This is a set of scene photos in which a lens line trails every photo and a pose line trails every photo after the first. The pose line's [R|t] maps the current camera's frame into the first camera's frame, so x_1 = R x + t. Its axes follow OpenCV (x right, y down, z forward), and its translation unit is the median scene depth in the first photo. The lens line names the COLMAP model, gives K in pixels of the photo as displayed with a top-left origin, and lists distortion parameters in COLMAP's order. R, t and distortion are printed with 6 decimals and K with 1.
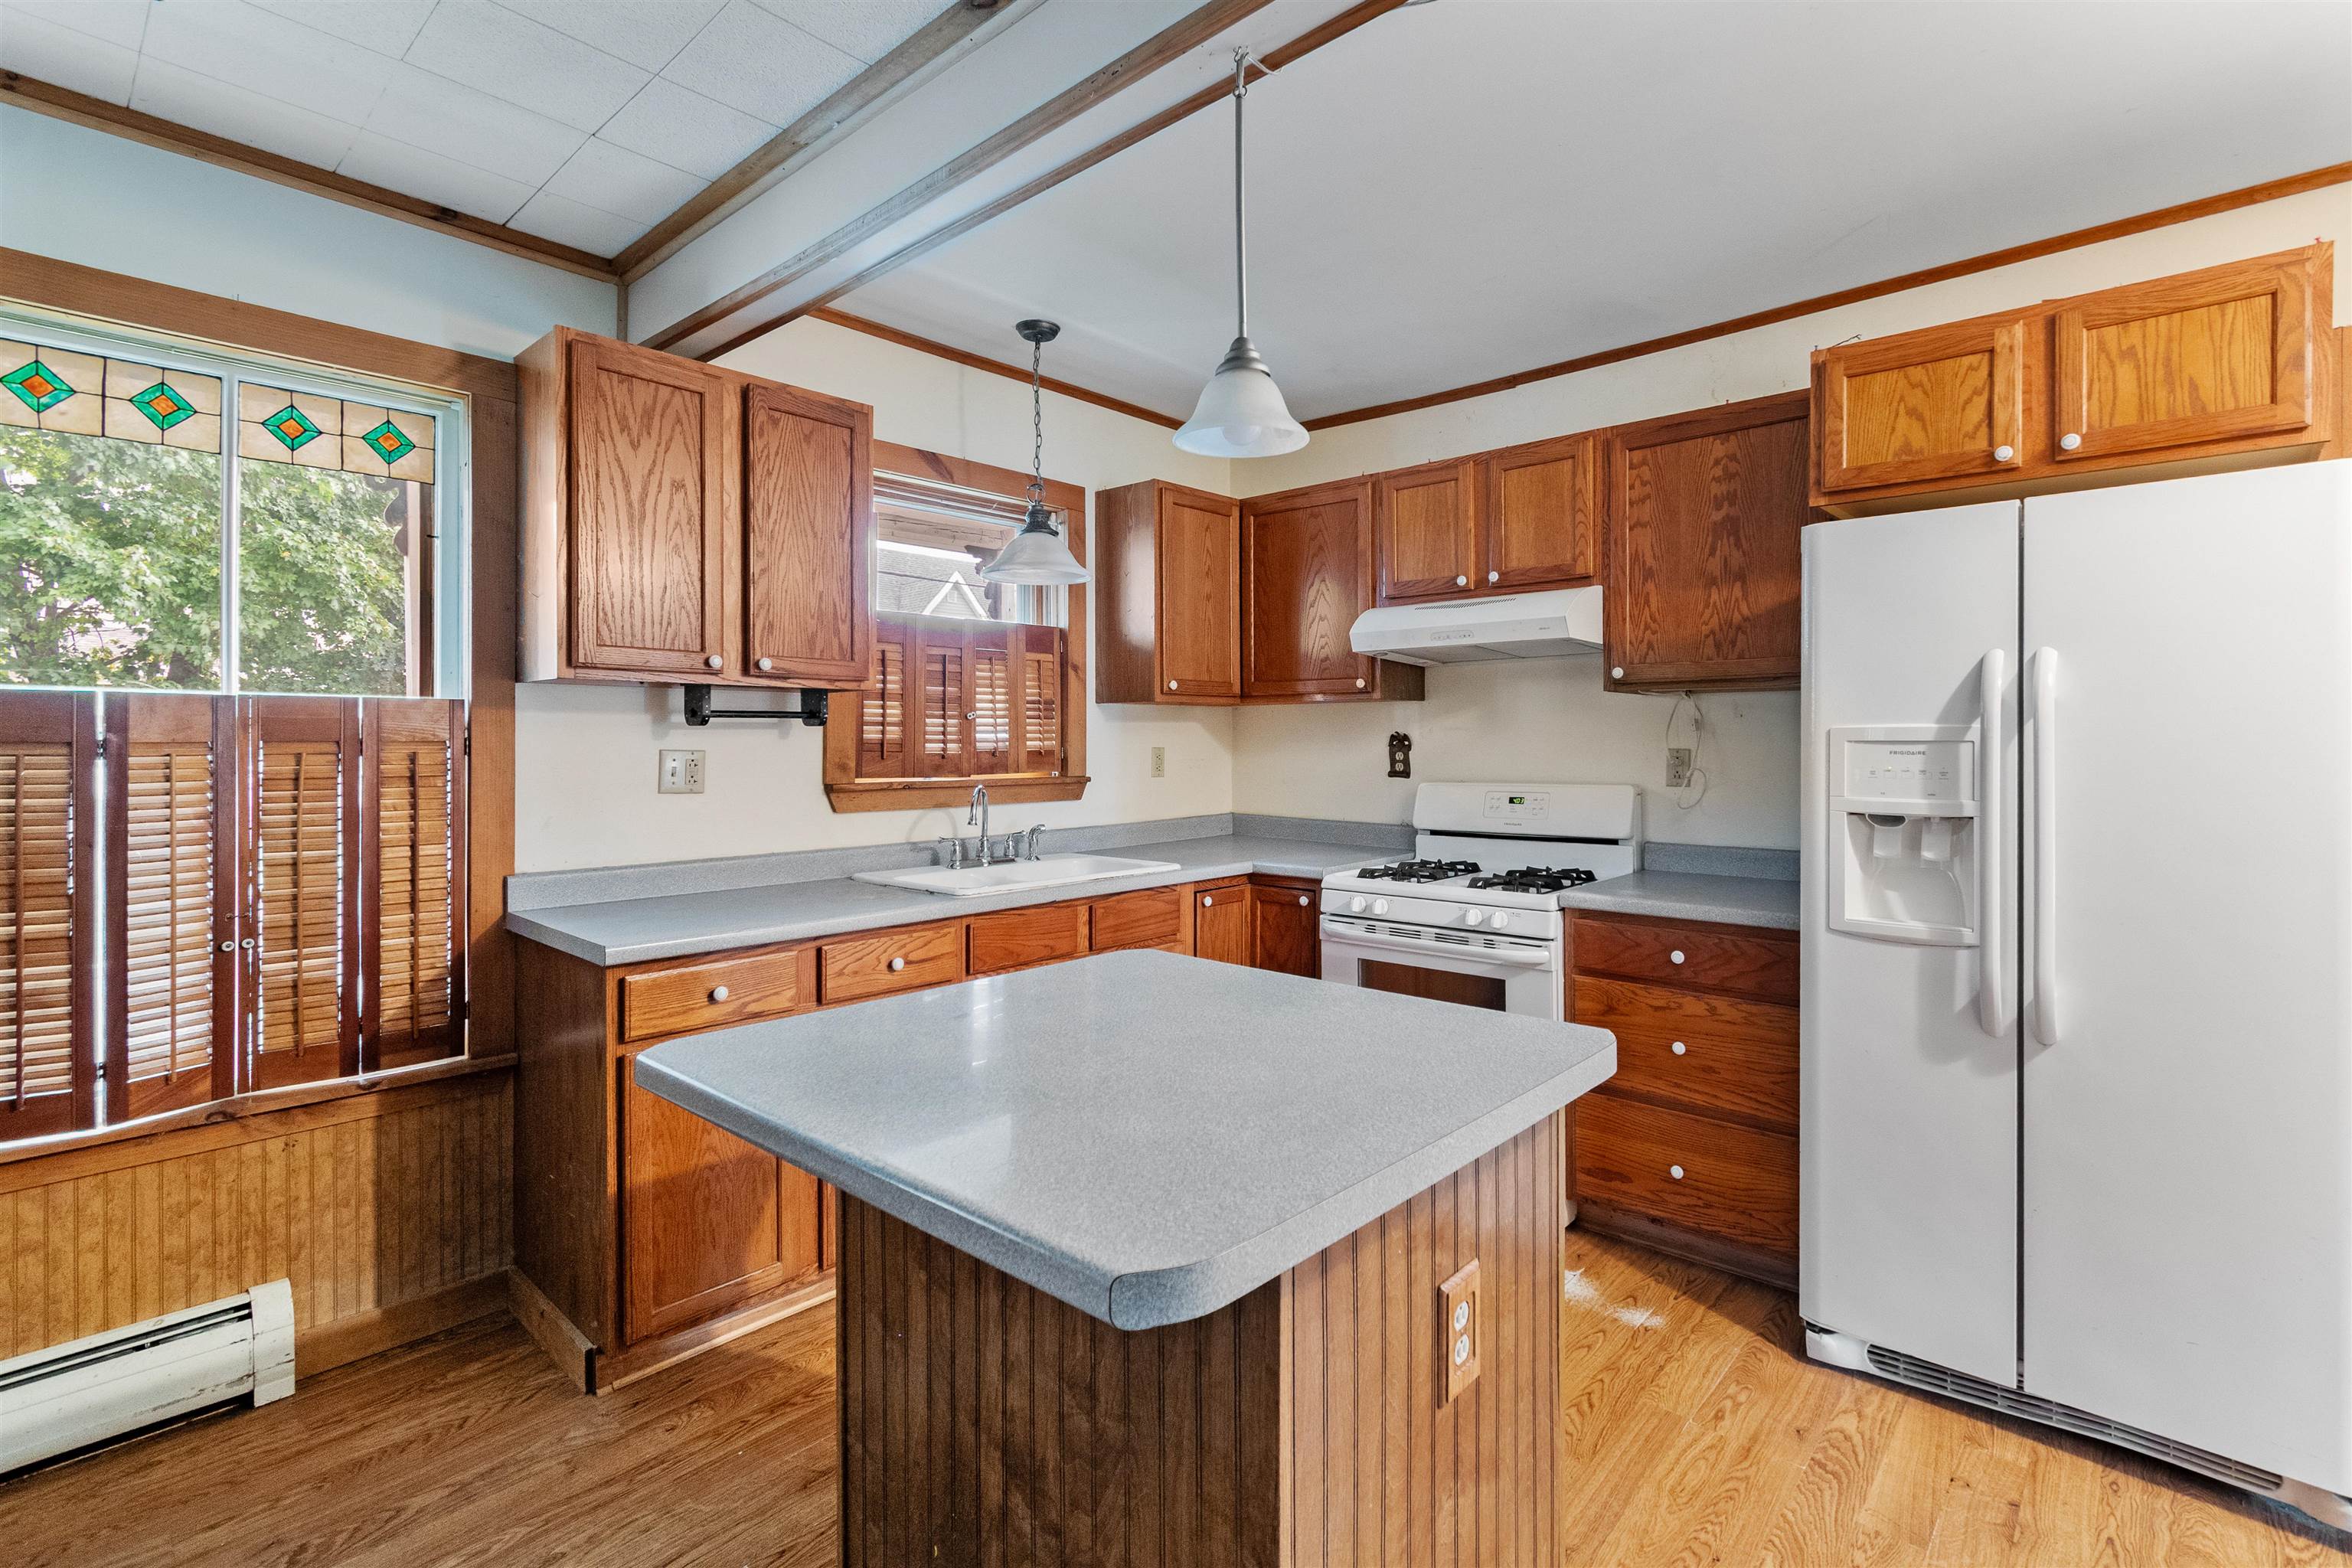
lens RADIAL K [[1063.0, 0, 1199.8], [0, 1063.0, 754.2], [0, 0, 1]] dist [0.003852, 0.000219]
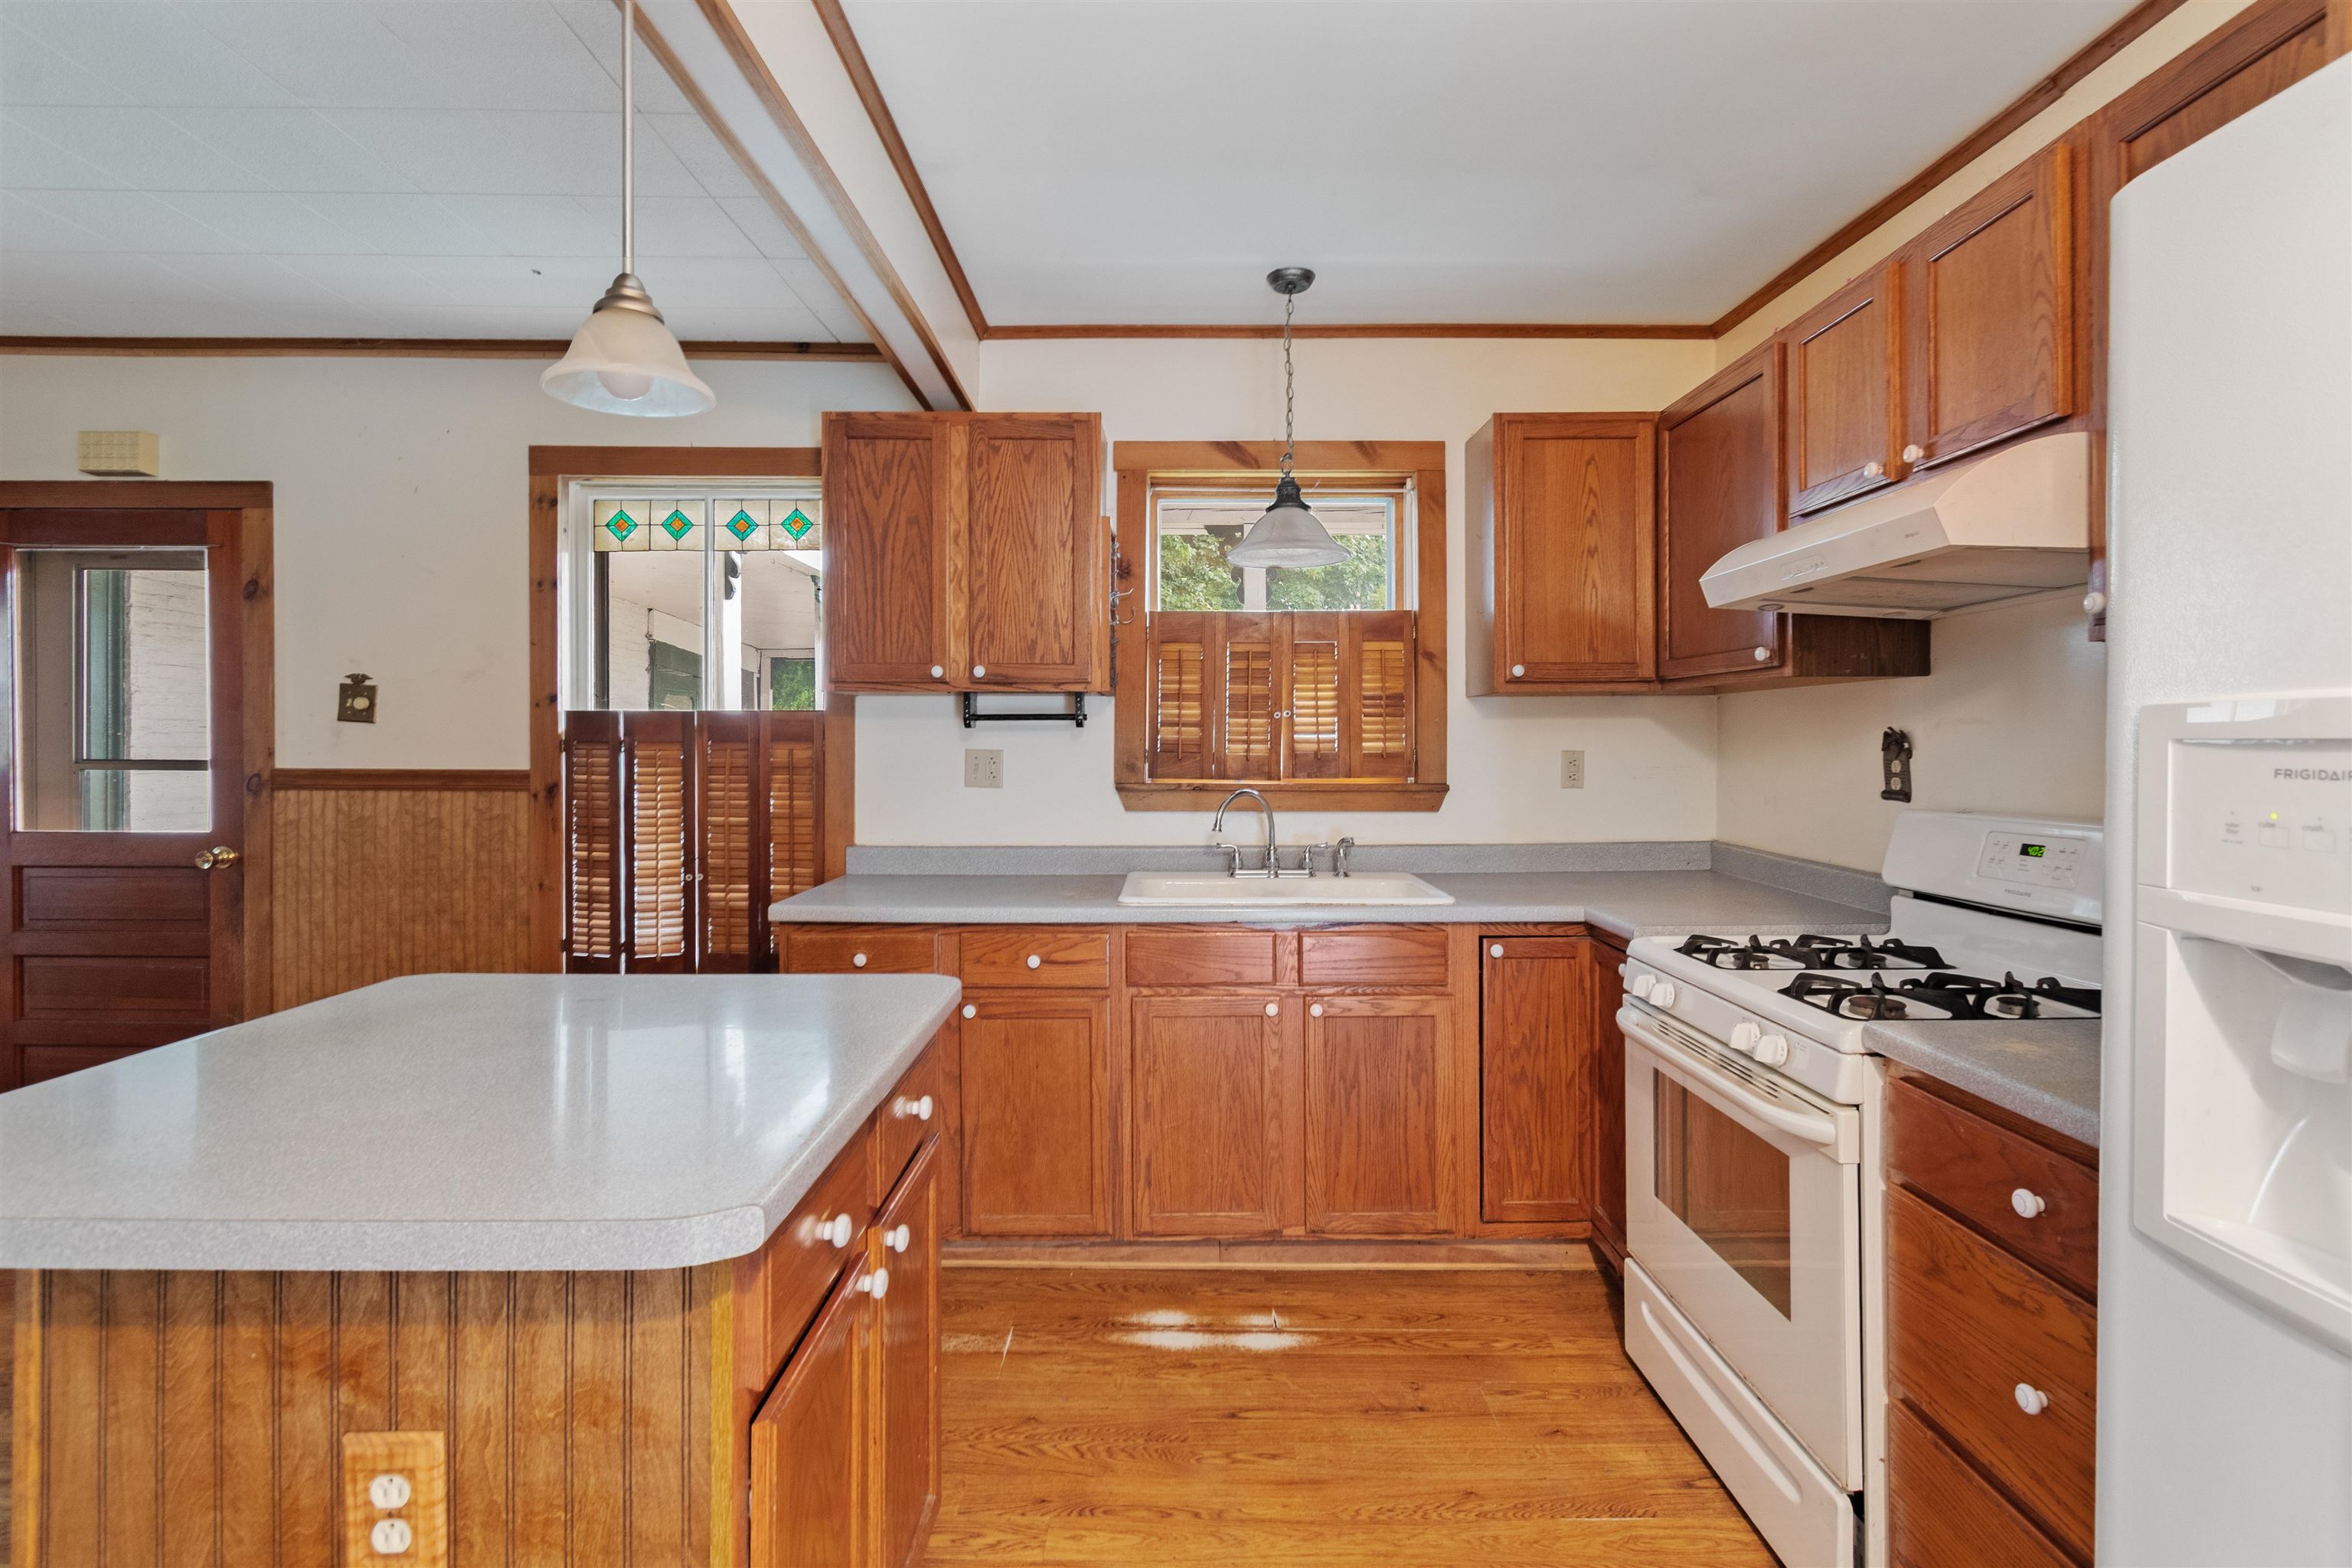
lens RADIAL K [[1063.0, 0, 1199.8], [0, 1063.0, 754.2], [0, 0, 1]] dist [0.003852, 0.000219]
pose [[0.675895, 0.008763, -0.736946, 0.442513], [-0.010497, 0.999942, 0.002264, -0.003017], [0.736923, 0.006205, 0.675948, 0.335166]]
